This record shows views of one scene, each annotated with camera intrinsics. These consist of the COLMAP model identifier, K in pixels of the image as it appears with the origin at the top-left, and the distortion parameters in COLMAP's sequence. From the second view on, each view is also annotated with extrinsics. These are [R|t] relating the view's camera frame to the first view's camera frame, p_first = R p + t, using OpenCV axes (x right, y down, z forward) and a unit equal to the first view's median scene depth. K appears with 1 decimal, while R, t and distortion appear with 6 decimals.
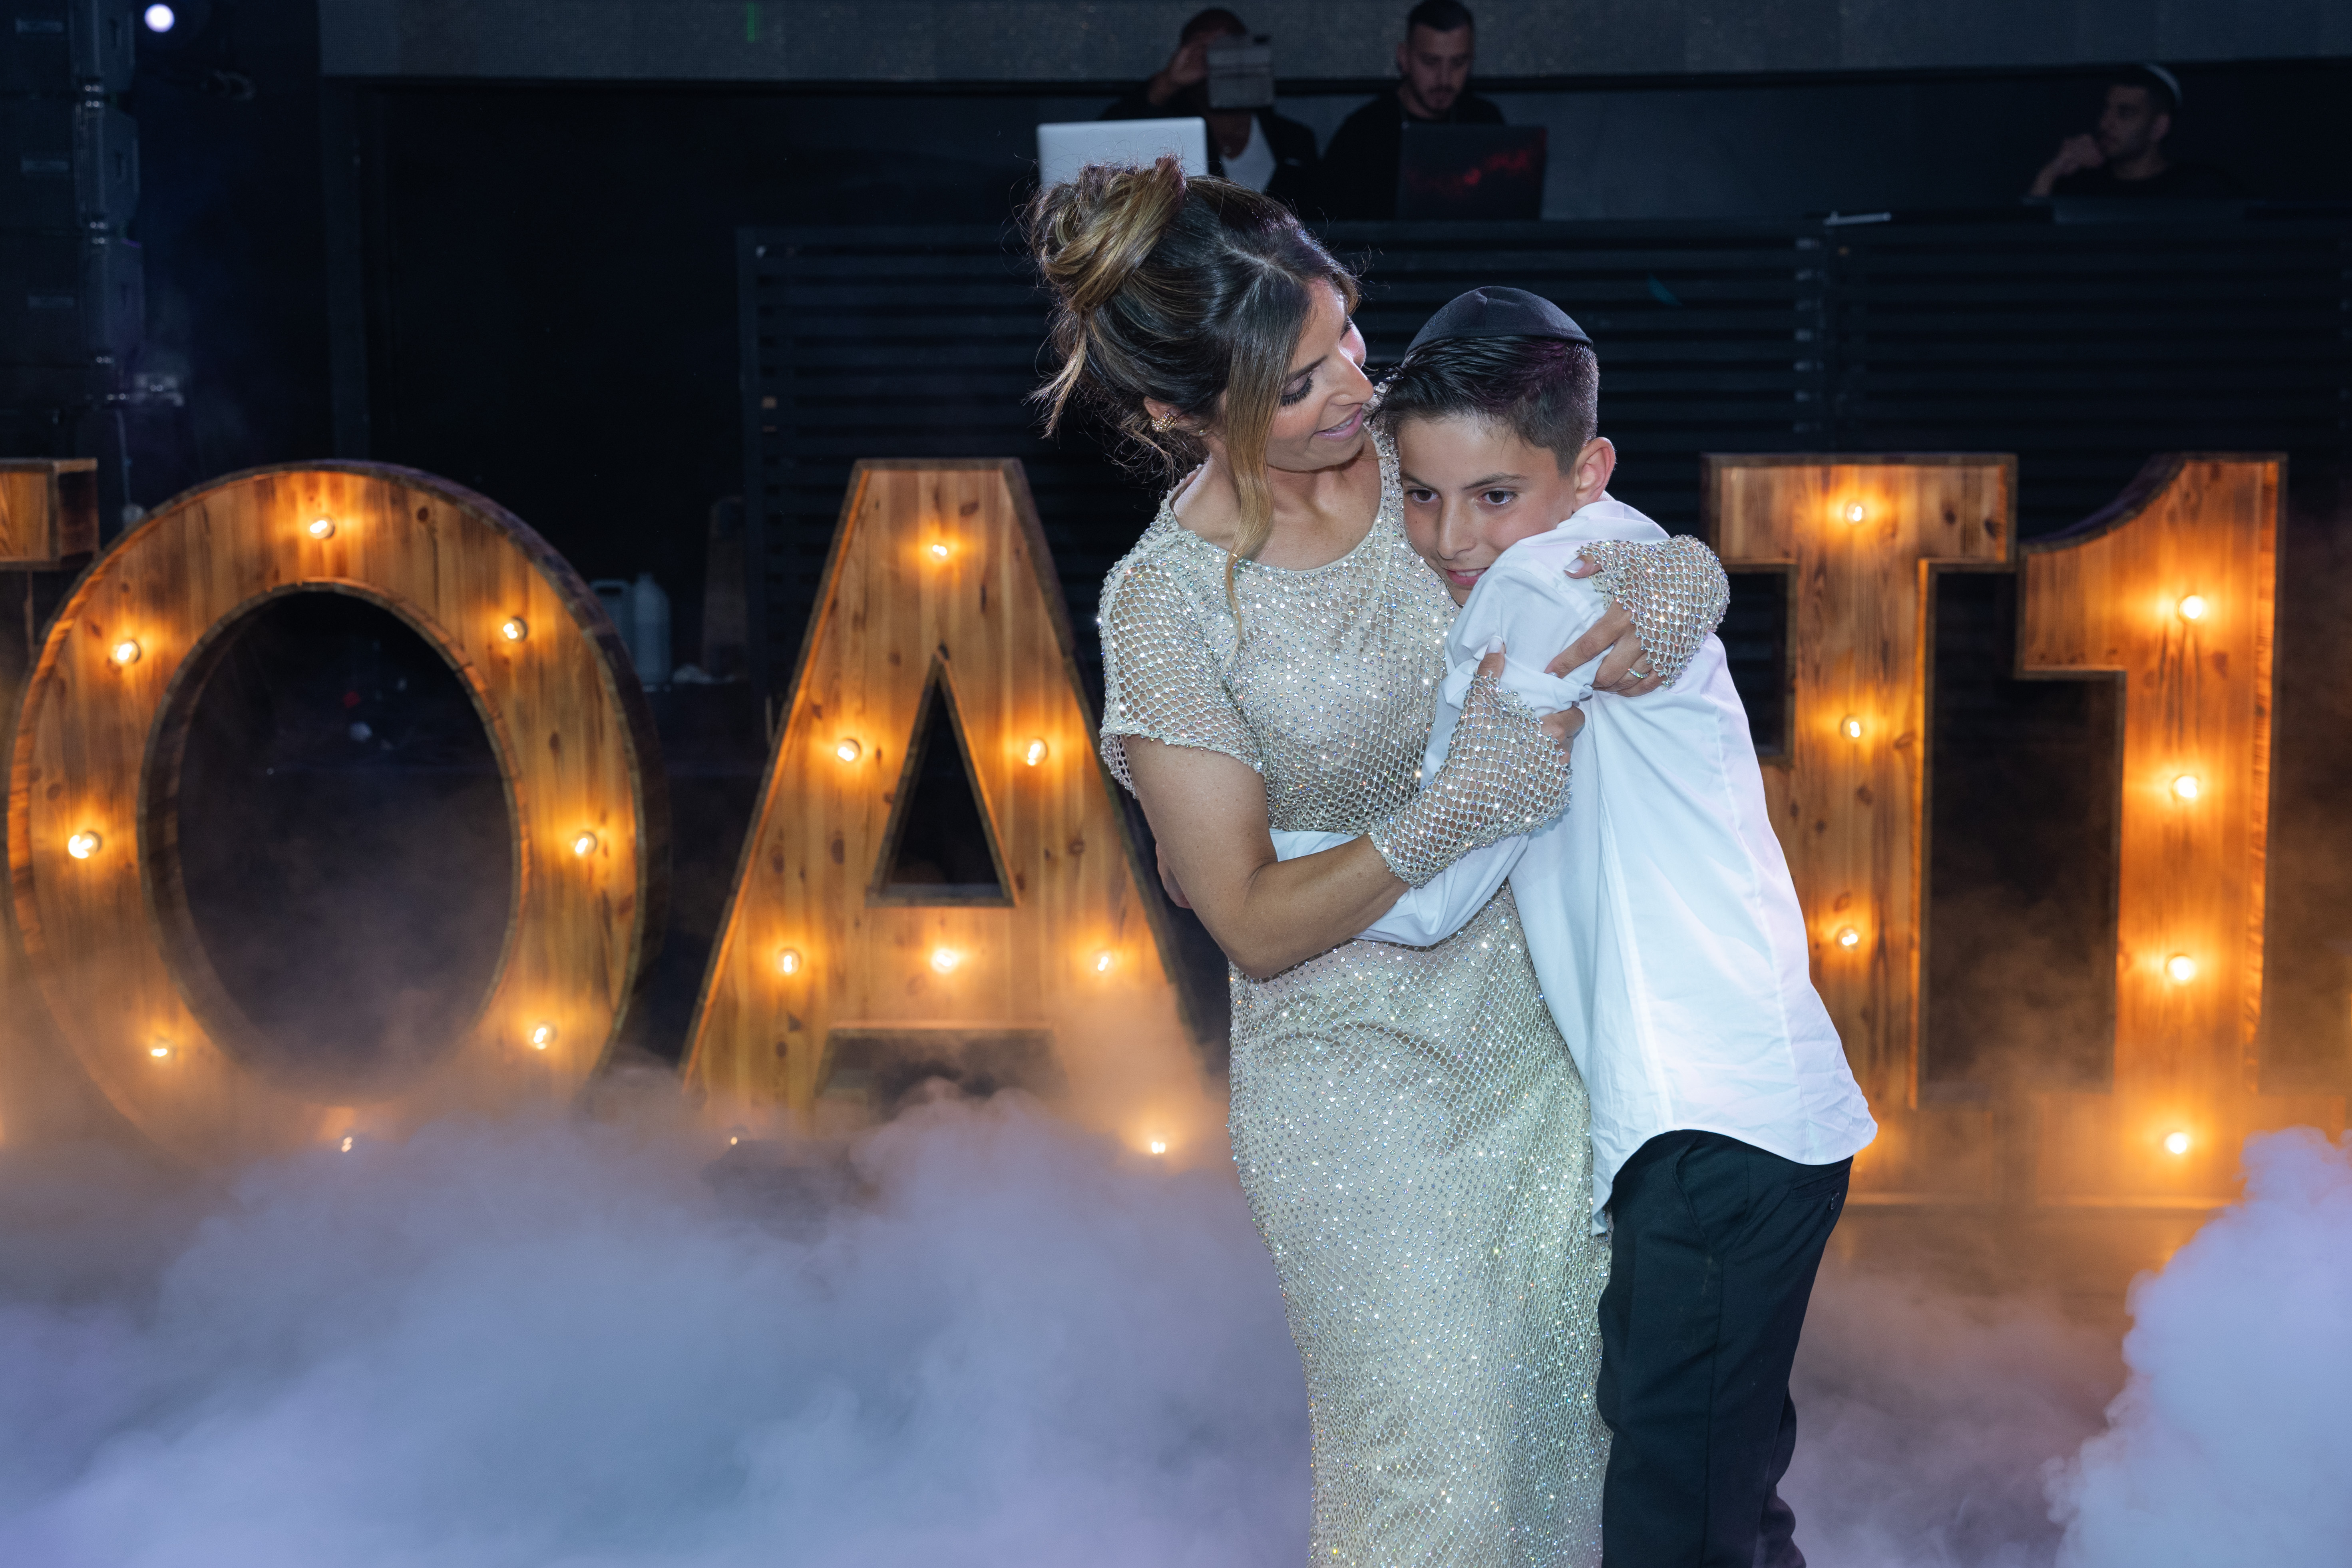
lens RADIAL K [[3217.6, 0, 1176.0], [0, 3217.6, 784.0], [0, 0, 1]] dist [0.004970, -0.024684]
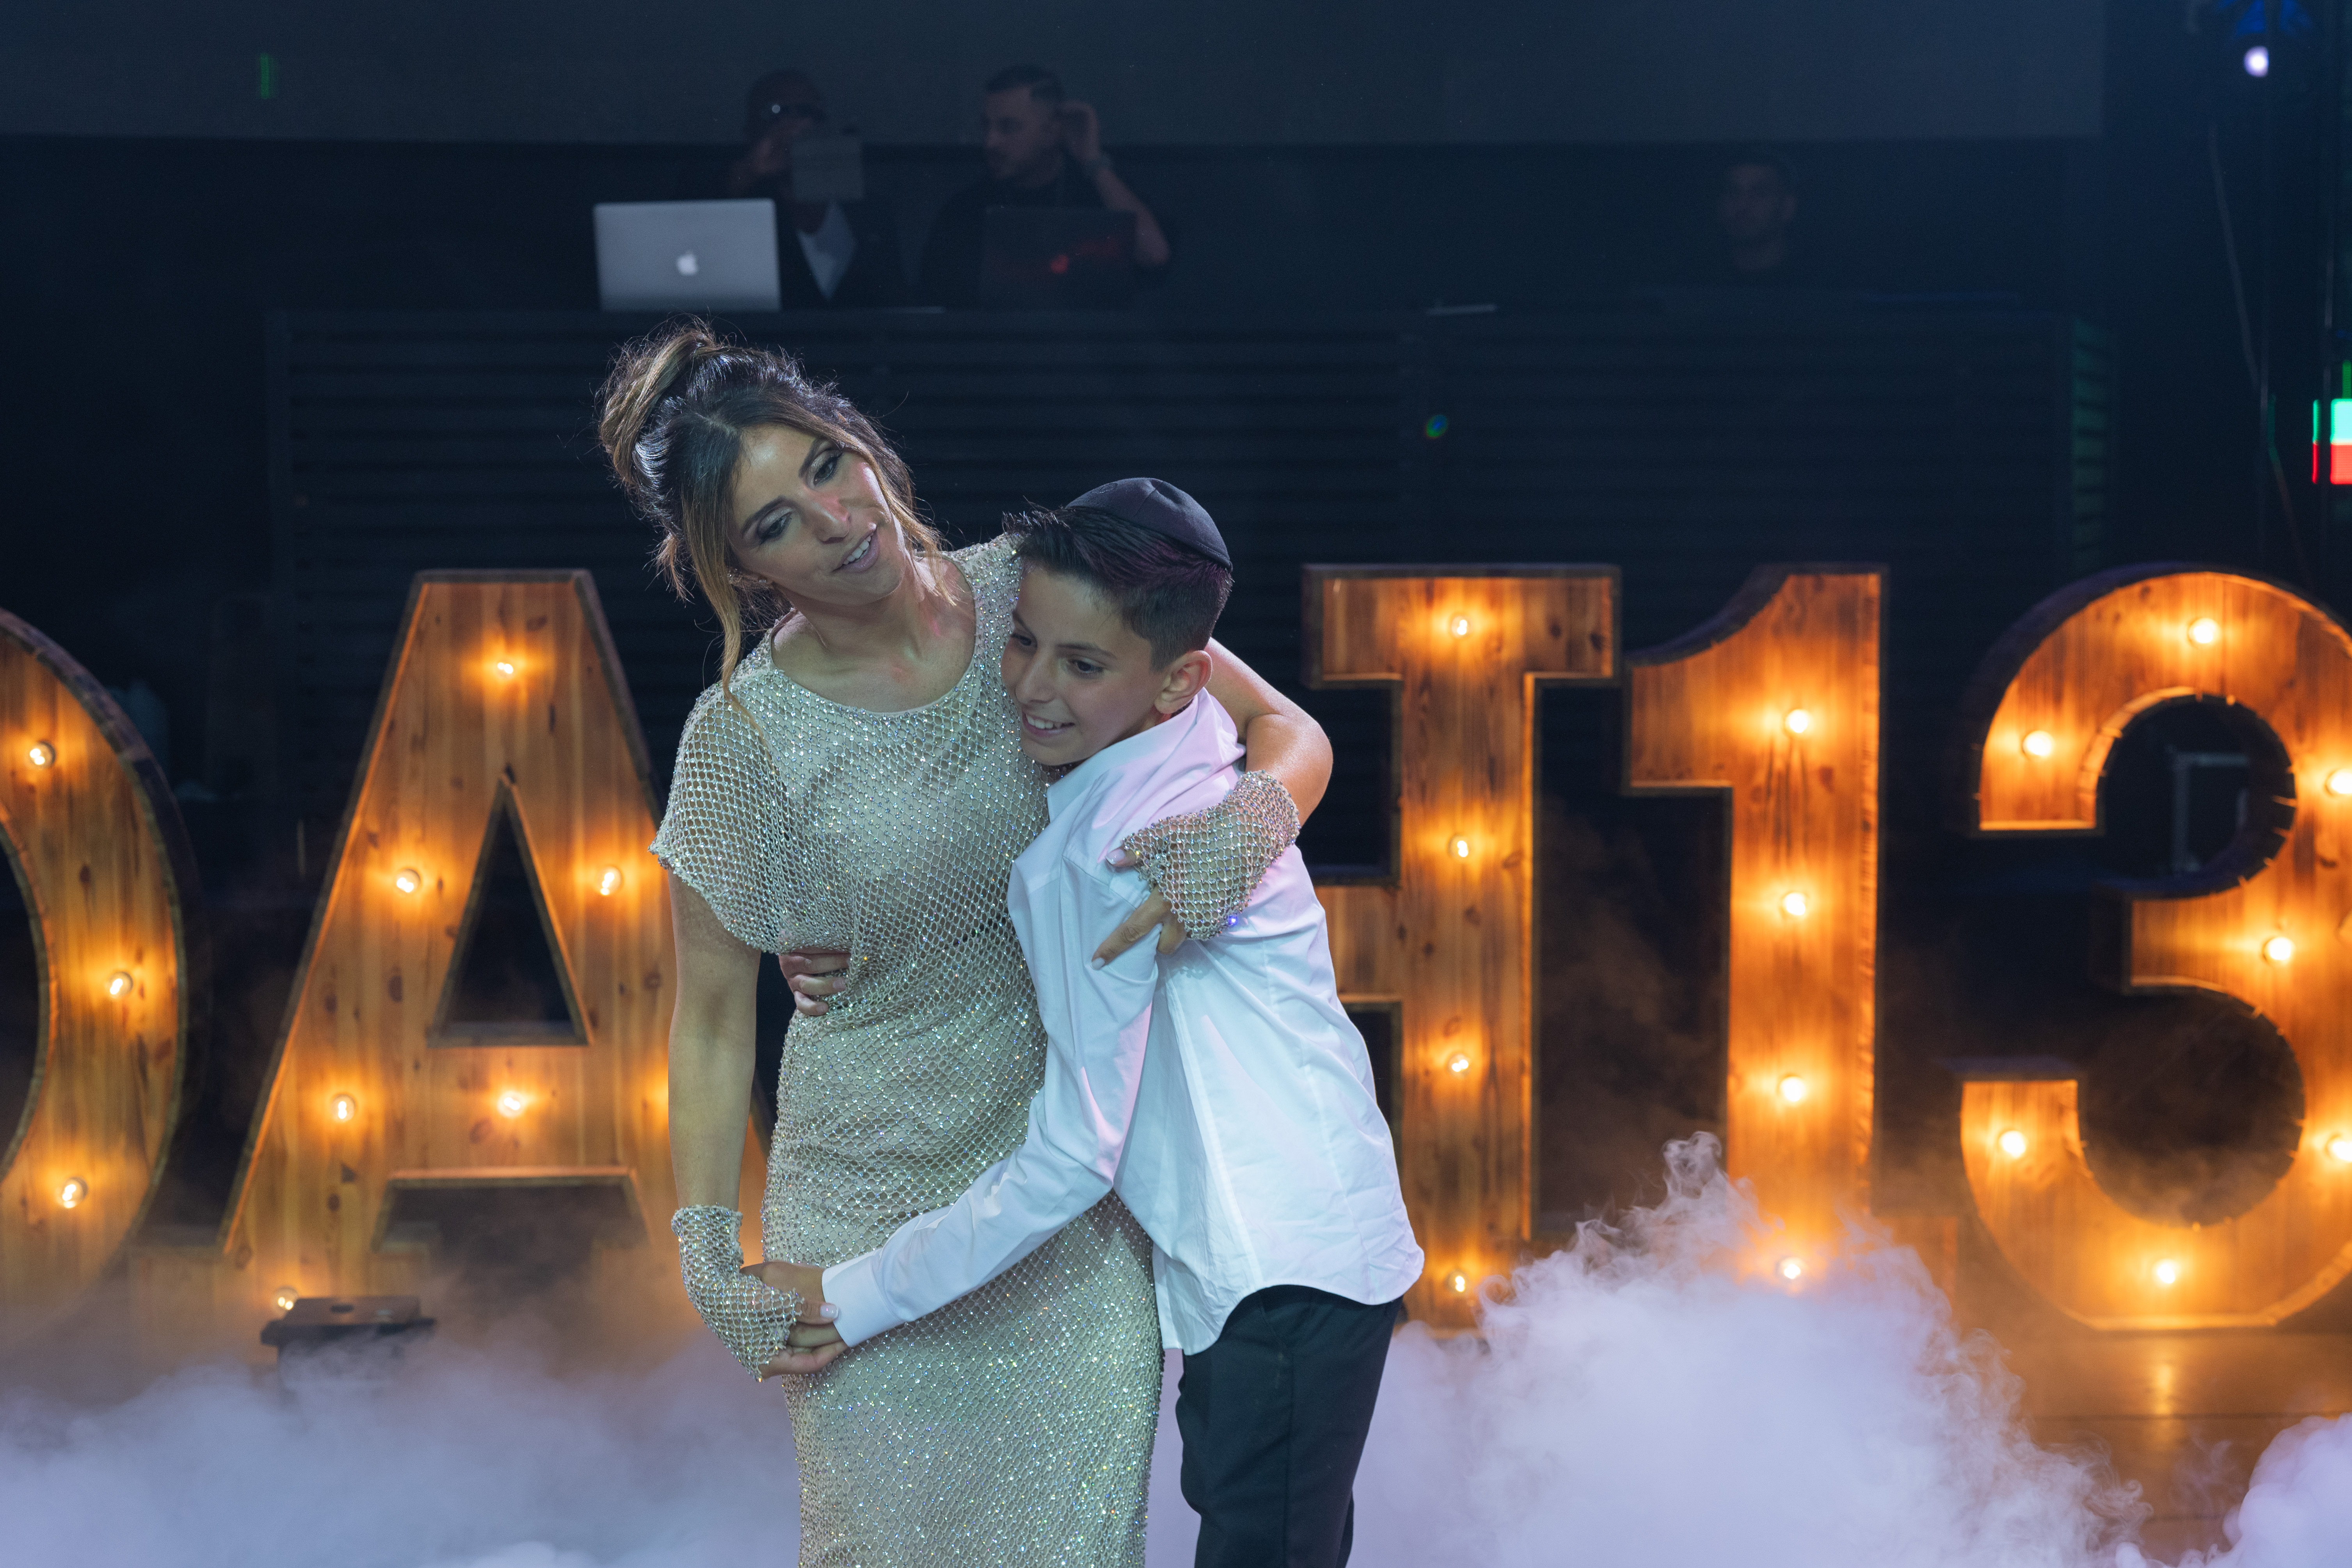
lens RADIAL K [[3748.6, 0, 1148.0], [0, 3748.6, 801.6], [0, 0, 1]] dist [-0.005899, 0.106157]
pose [[0.993005, -0.008109, 0.117793, -0.016045], [0.010957, 0.999663, -0.023548, -0.005453], [-0.117563, 0.024673, 0.992759, -0.110772]]
